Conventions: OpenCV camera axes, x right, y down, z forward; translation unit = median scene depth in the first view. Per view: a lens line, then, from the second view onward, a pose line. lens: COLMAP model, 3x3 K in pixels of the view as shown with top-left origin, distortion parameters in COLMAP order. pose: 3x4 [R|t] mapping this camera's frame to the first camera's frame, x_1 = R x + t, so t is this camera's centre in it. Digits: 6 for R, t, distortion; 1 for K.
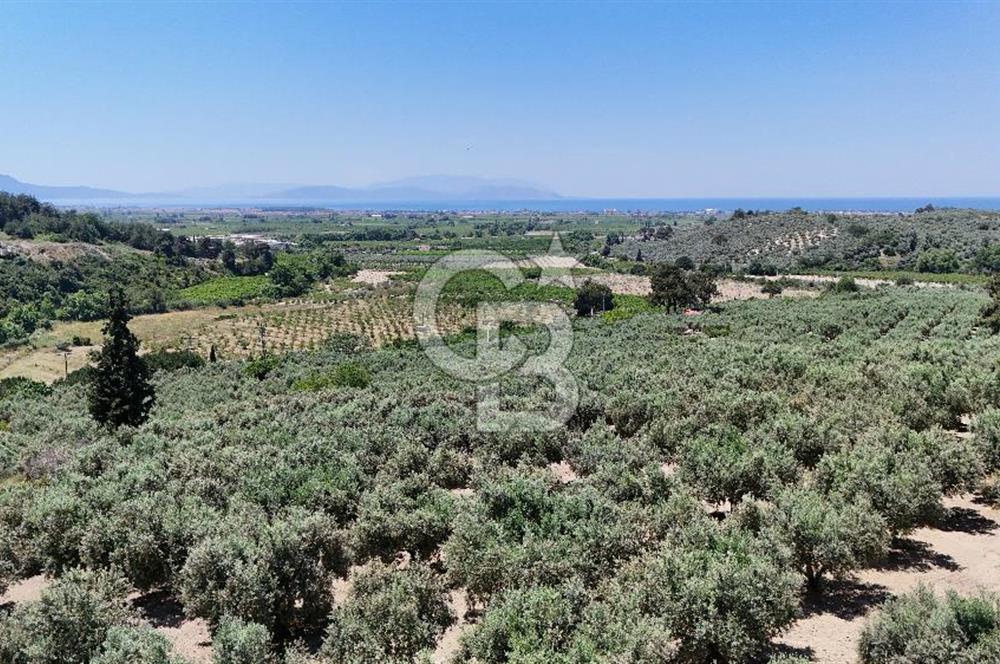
lens RADIAL K [[872.7, 0, 500.0], [0, 872.7, 332.0], [0, 0, 1]] dist [0.078947, -0.085589]
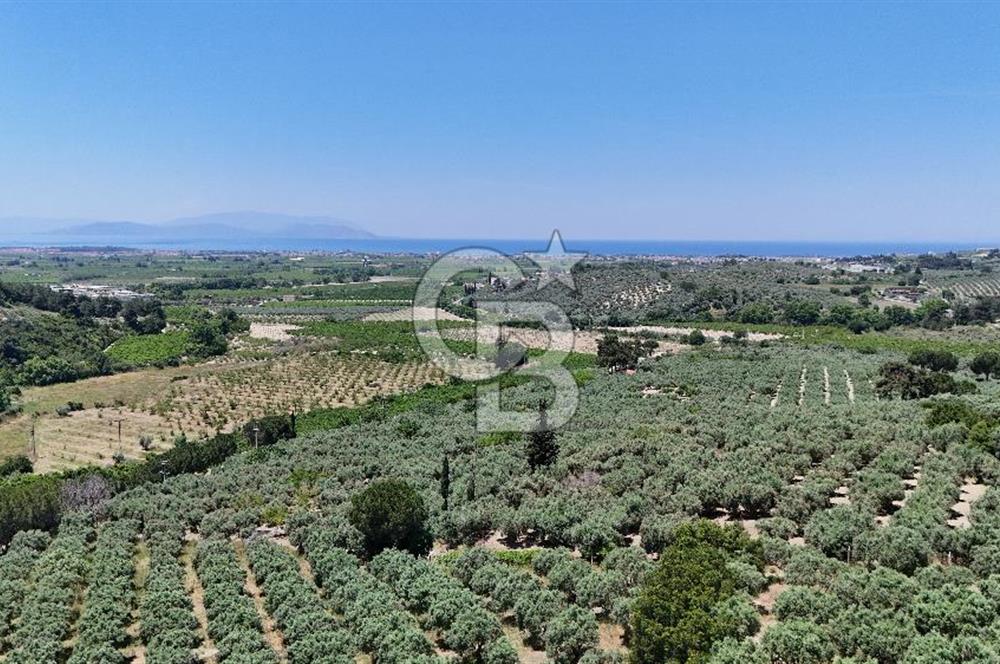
lens RADIAL K [[872.7, 0, 500.0], [0, 872.7, 332.0], [0, 0, 1]] dist [0.078947, -0.085589]
pose [[0.977630, -0.014138, 0.209854, -0.121846], [0.023330, 0.998871, -0.041388, -0.015774], [-0.209032, 0.045358, 0.976856, -0.123266]]
